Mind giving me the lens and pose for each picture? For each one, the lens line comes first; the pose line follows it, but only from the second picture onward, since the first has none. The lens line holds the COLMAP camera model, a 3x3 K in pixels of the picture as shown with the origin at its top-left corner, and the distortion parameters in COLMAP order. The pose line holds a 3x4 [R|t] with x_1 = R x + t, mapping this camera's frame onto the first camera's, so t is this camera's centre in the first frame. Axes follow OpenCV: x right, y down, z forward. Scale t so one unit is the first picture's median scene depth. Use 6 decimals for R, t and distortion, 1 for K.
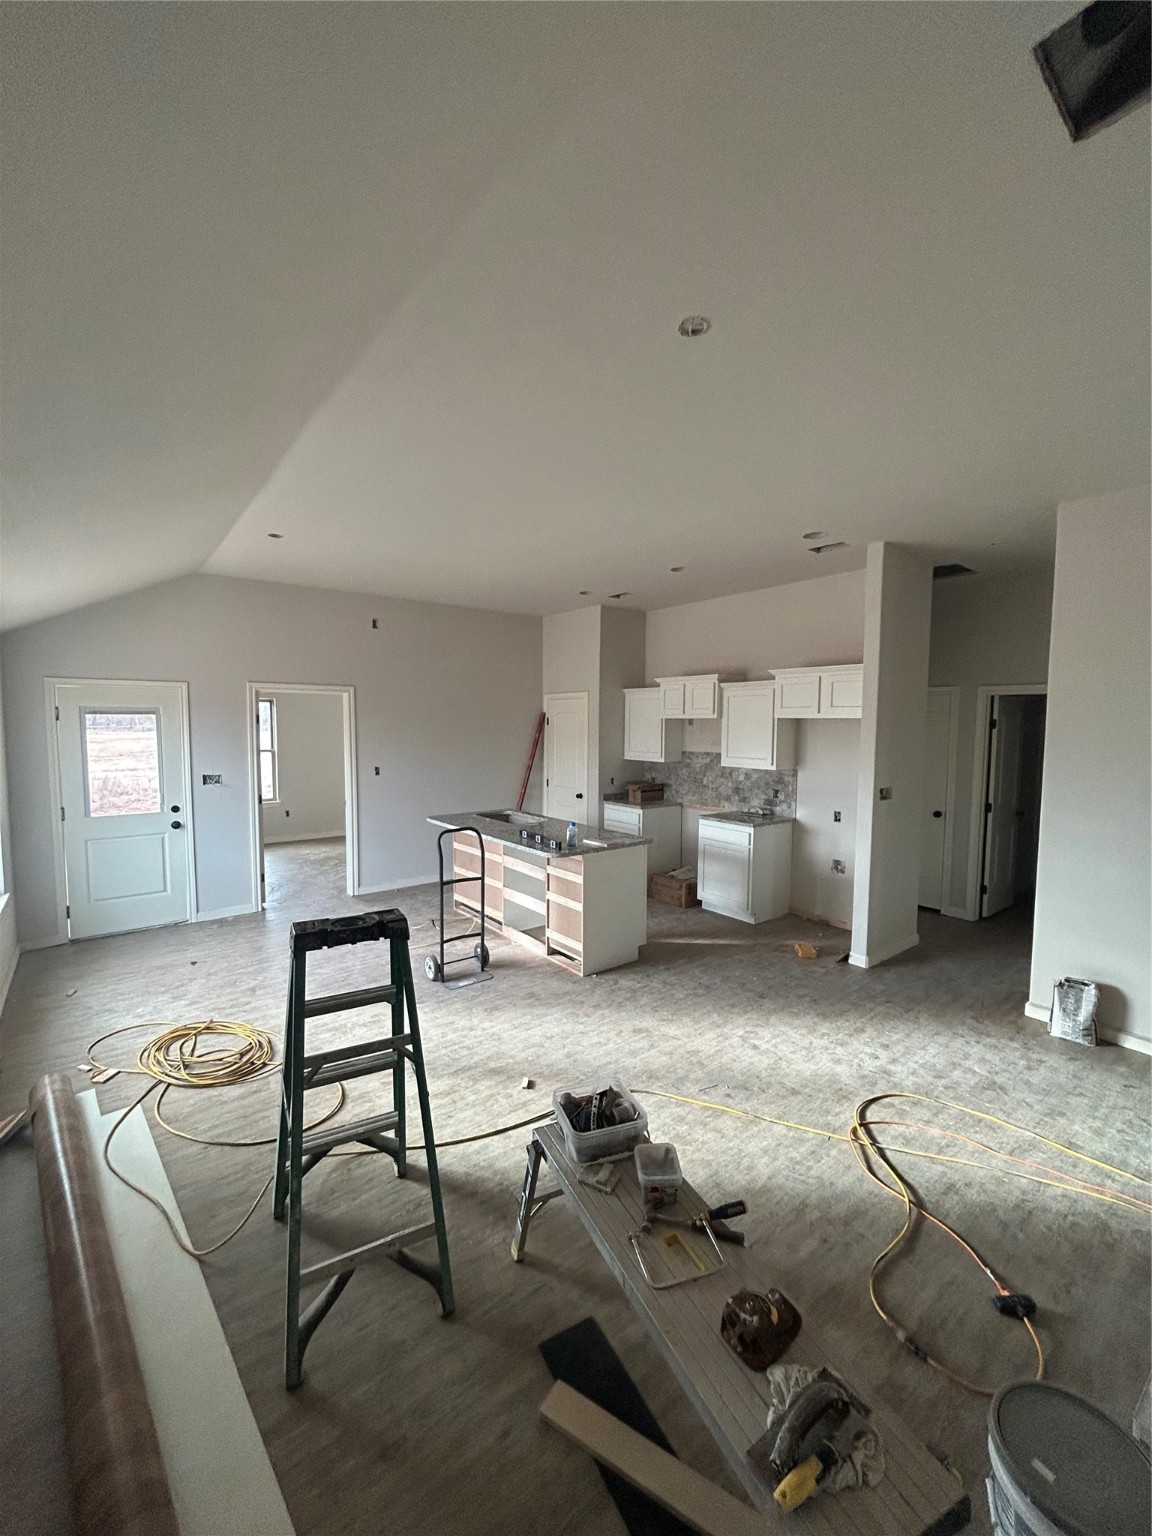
lens RADIAL K [[620.3, 0, 576.2], [0, 620.3, 764.6], [0, 0, 1]] dist [-0.001930, -0.000290]
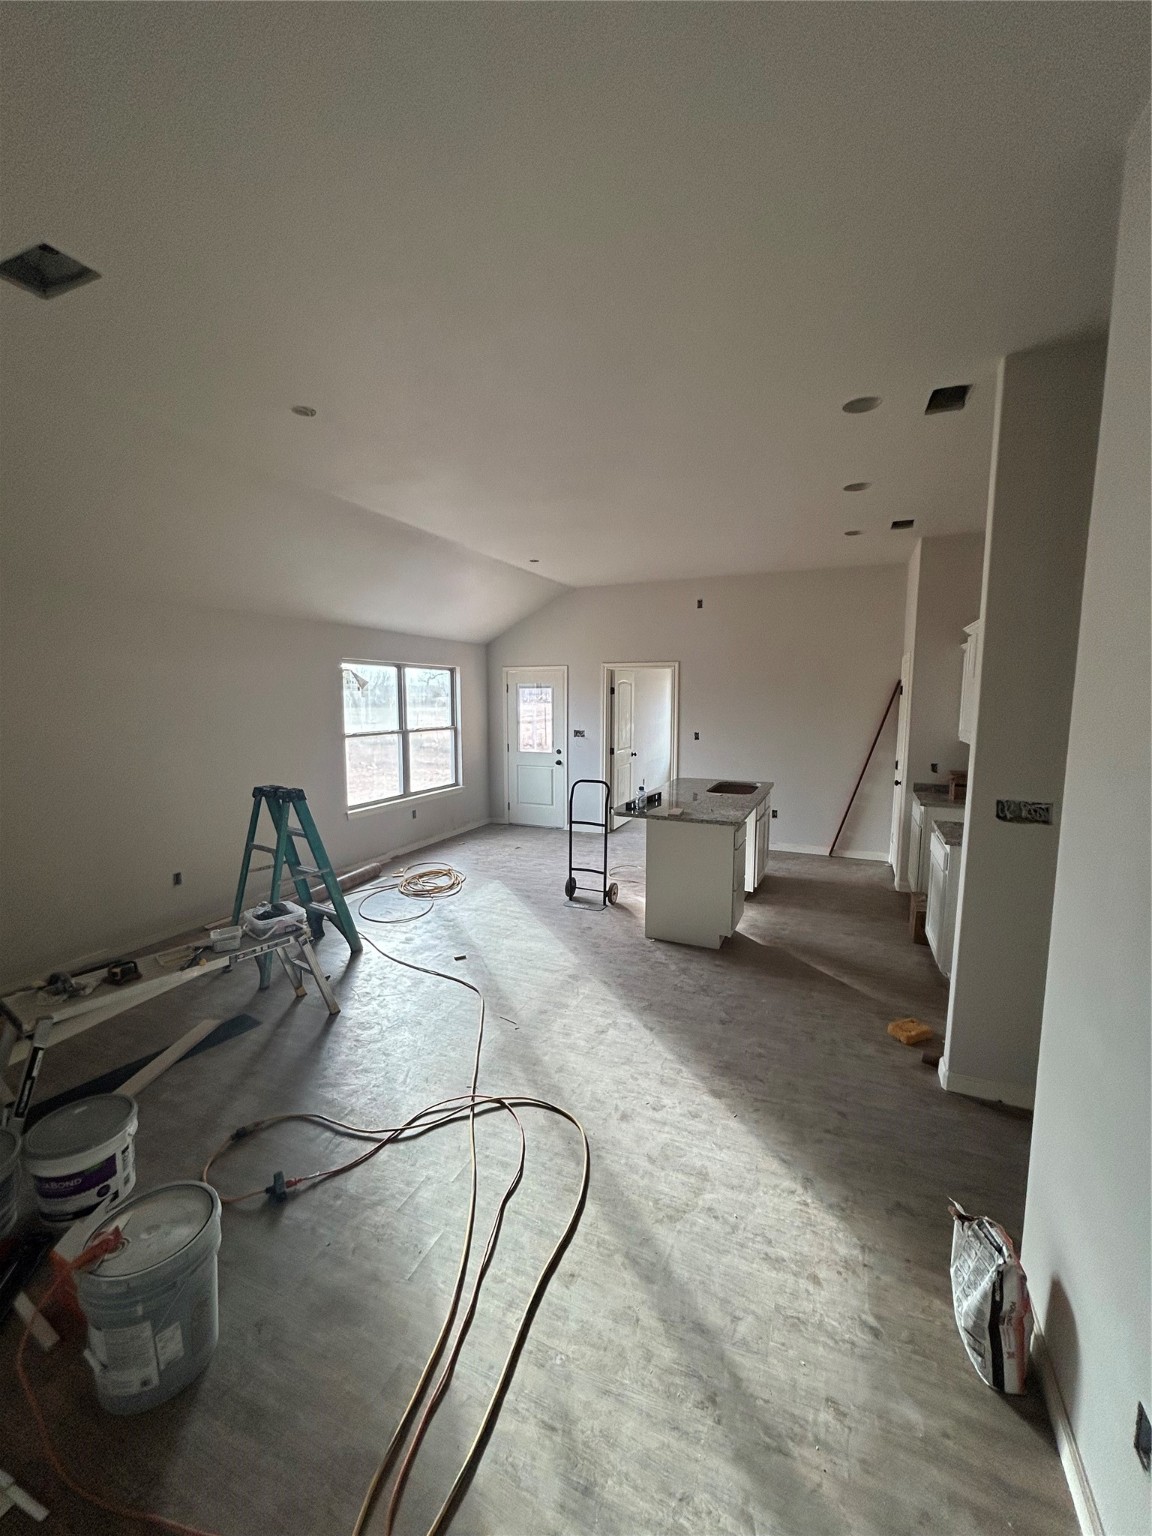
lens RADIAL K [[620.3, 0, 574.9], [0, 620.3, 766.4], [0, 0, 1]] dist [-0.001930, -0.000290]
pose [[0.469440, 0.096251, -0.877703, 0.749044], [-0.060190, 0.995217, 0.076945, -0.010670], [0.880911, 0.016707, 0.472988, 0.364188]]
